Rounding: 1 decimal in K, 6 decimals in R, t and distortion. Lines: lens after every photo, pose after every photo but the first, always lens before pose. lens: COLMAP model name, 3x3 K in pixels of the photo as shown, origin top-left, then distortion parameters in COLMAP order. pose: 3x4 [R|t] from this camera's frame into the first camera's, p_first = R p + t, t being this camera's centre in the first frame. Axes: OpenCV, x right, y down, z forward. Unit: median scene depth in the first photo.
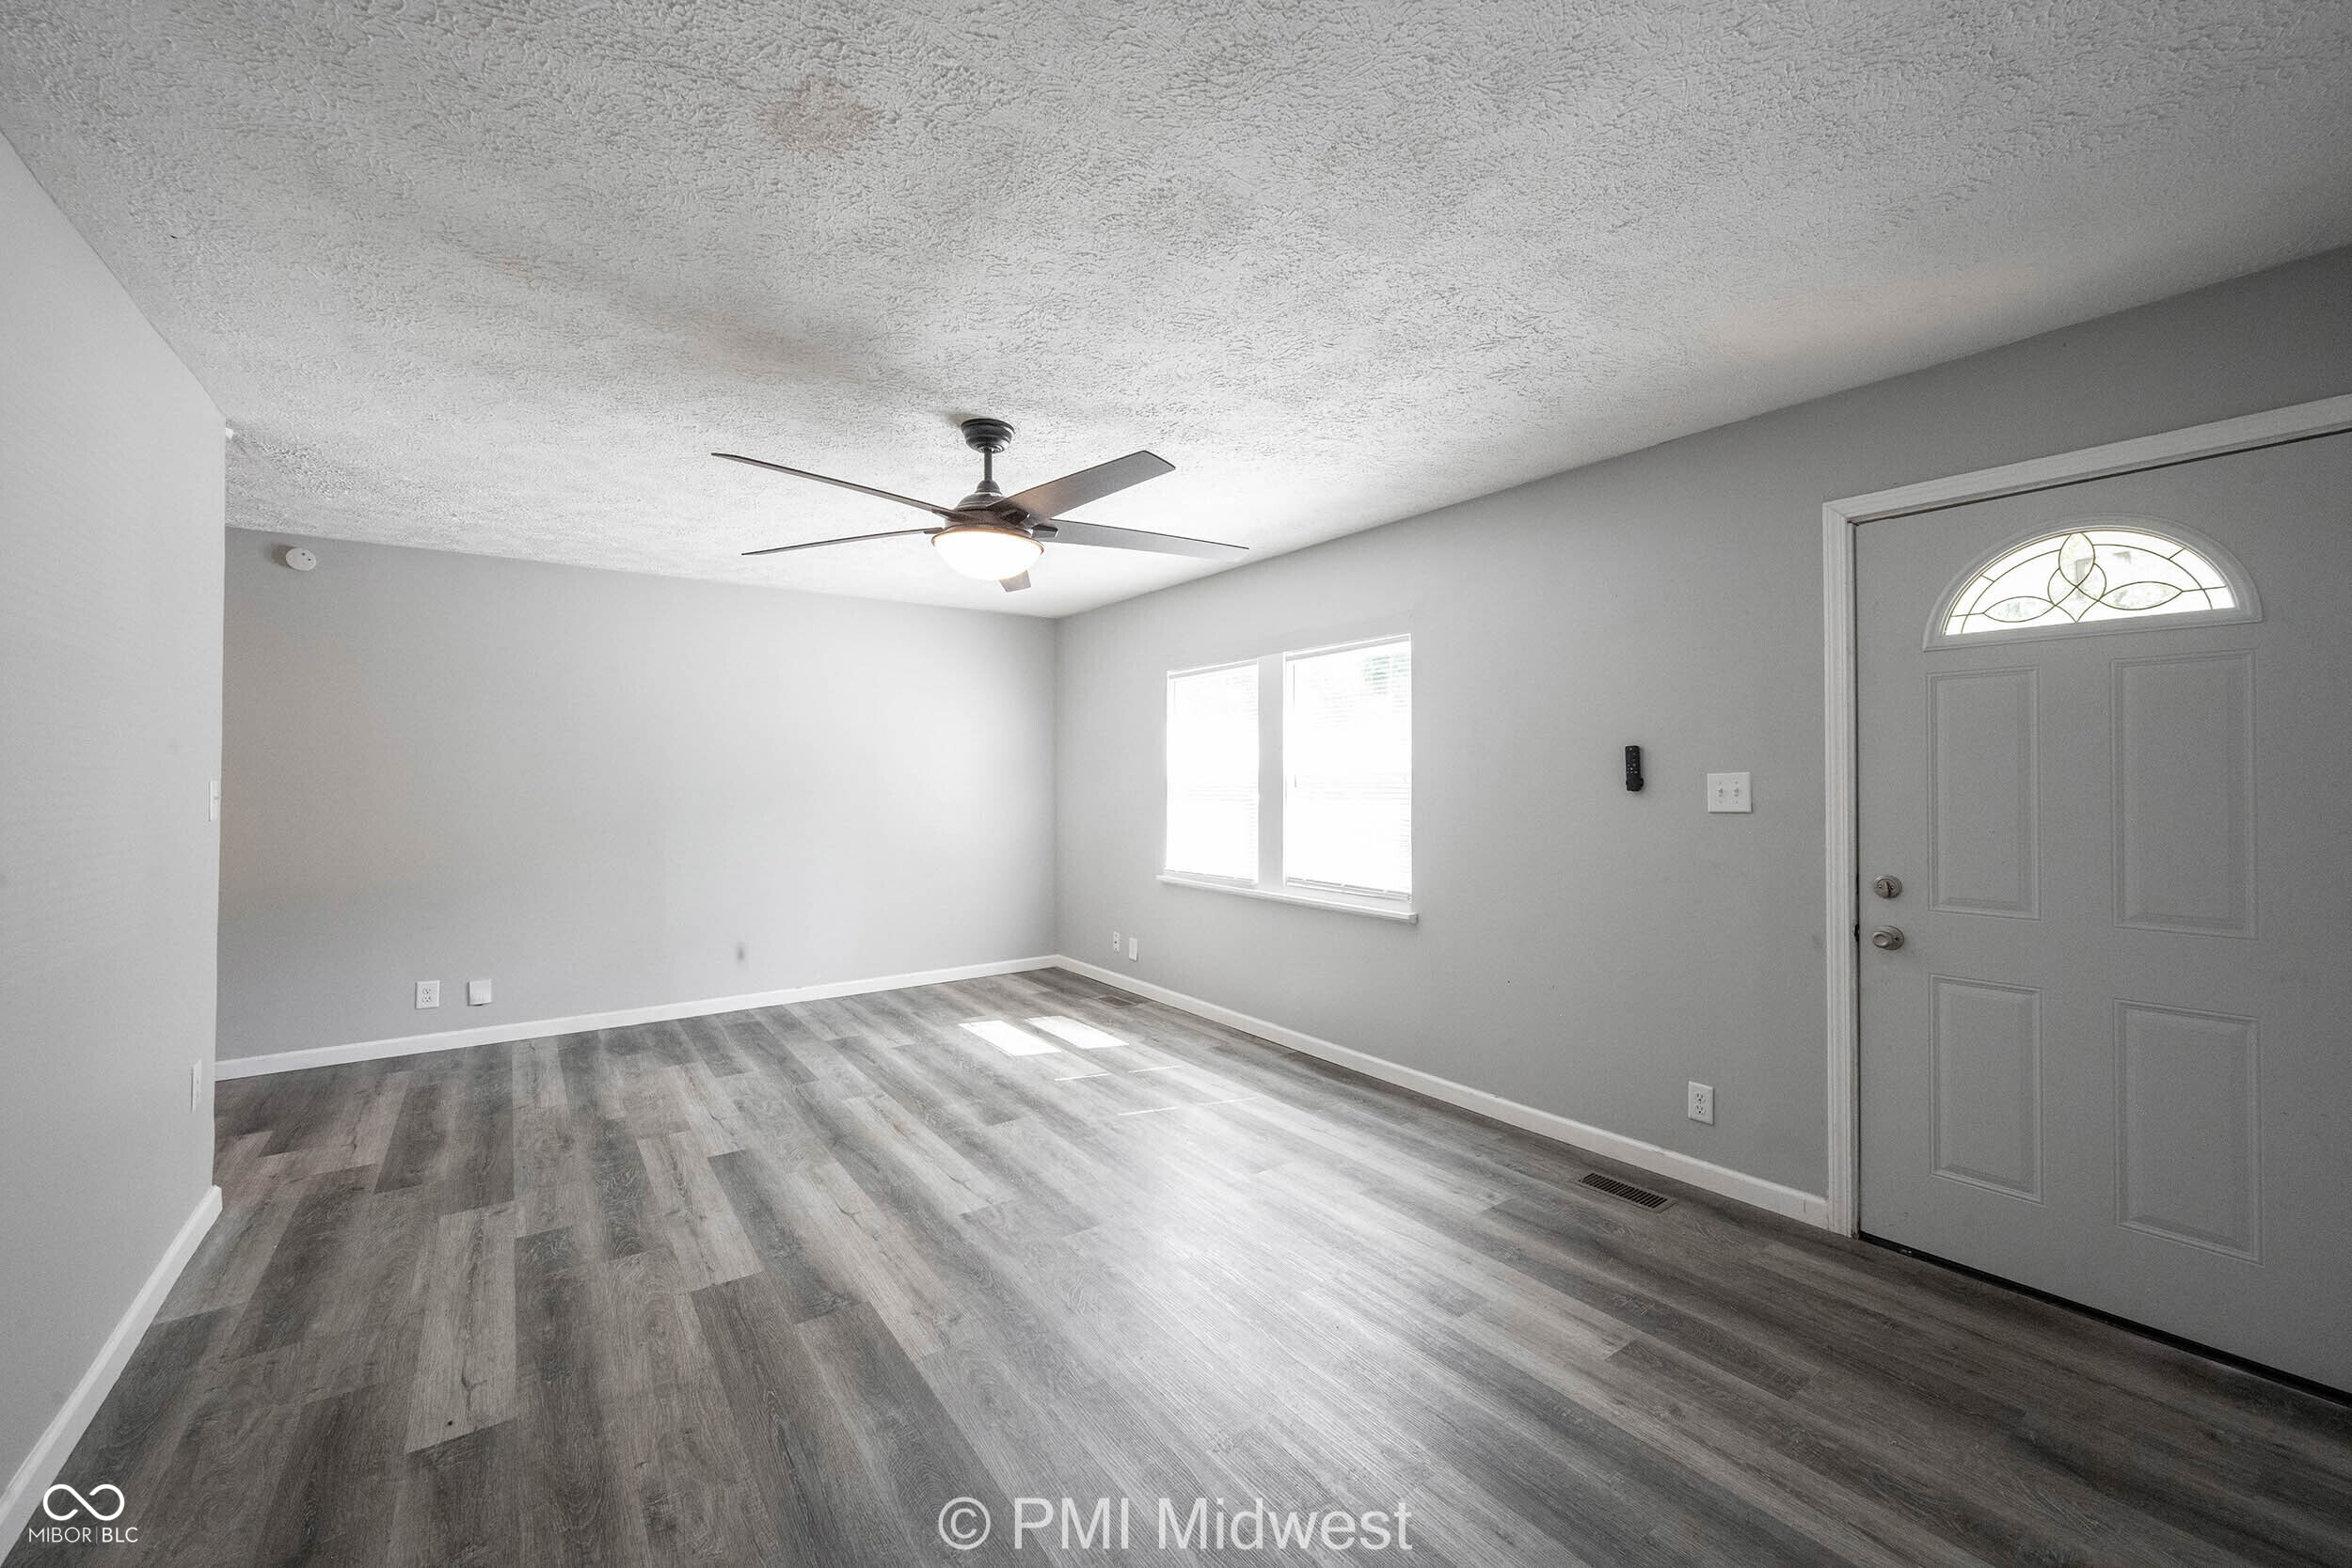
lens RADIAL K [[941.9, 0, 1171.8], [0, 941.9, 780.9], [0, 0, 1]] dist [0.001114, 0.000203]
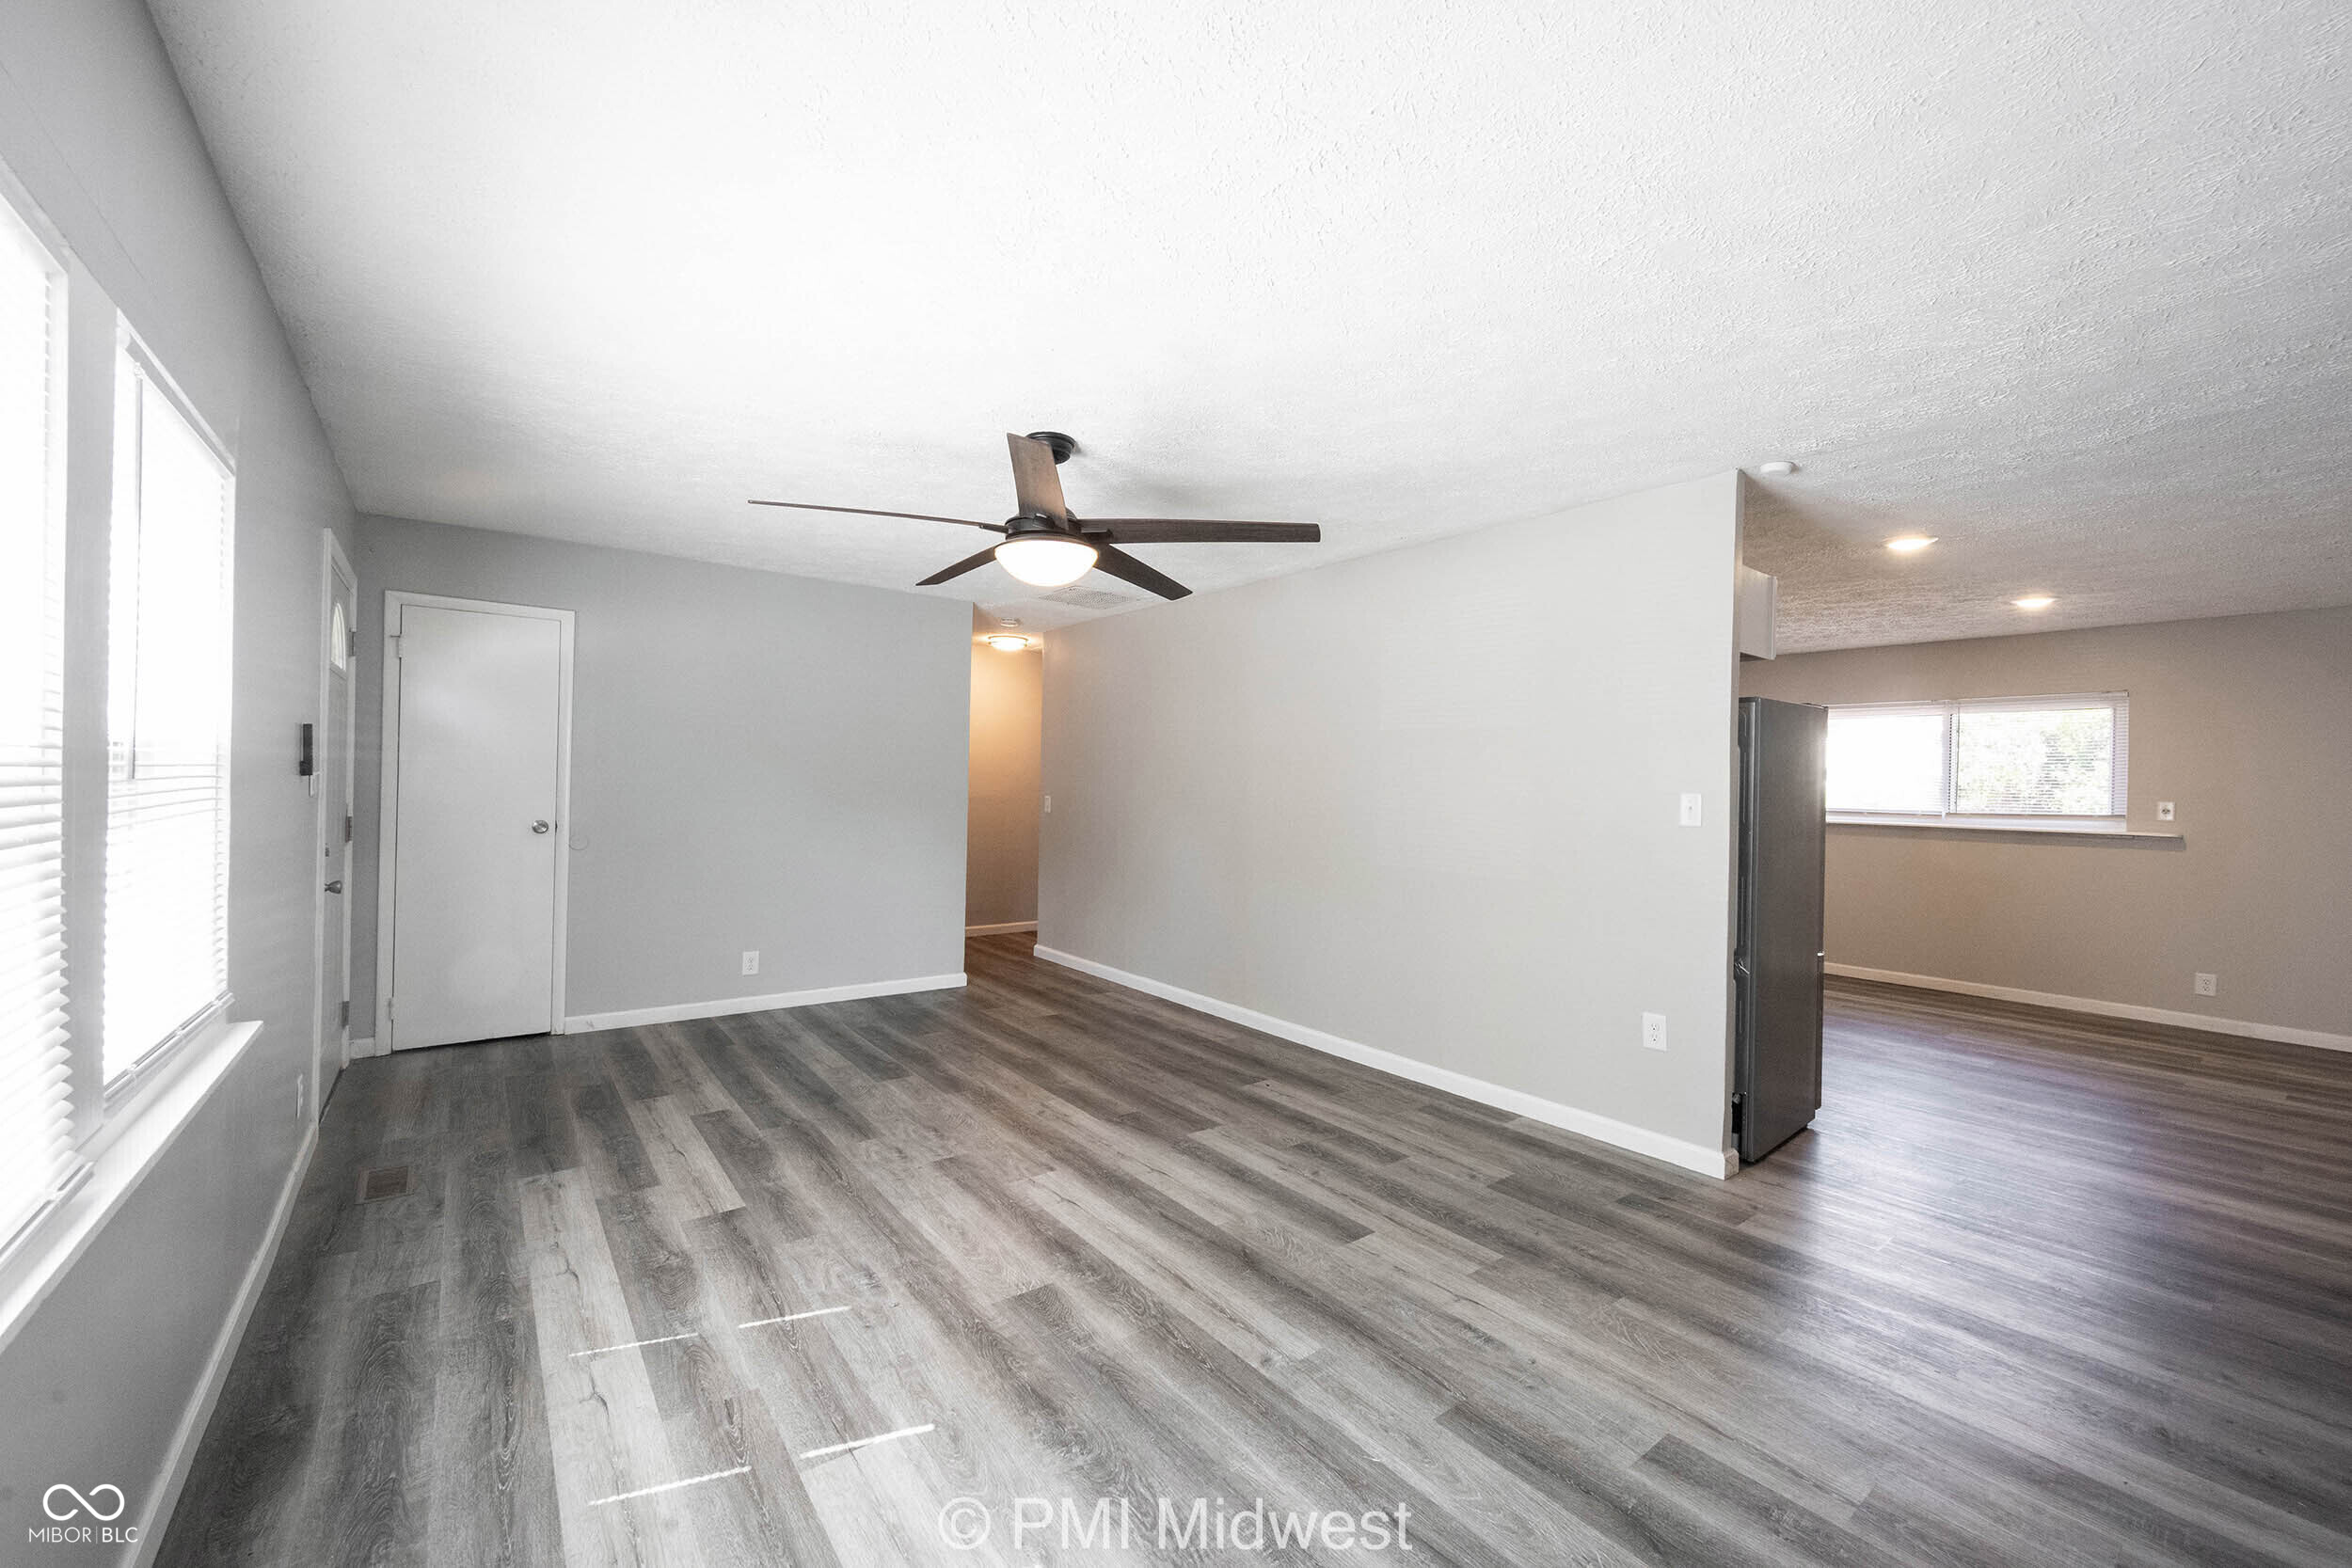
lens RADIAL K [[941.9, 0, 1186.1], [0, 941.9, 780.9], [0, 0, 1]] dist [0.001114, 0.000203]
pose [[-0.998815, -0.021429, -0.043698, -0.293899], [-0.021373, 0.999770, -0.001728, -0.000902], [0.043725, -0.000792, -0.999043, 1.951481]]
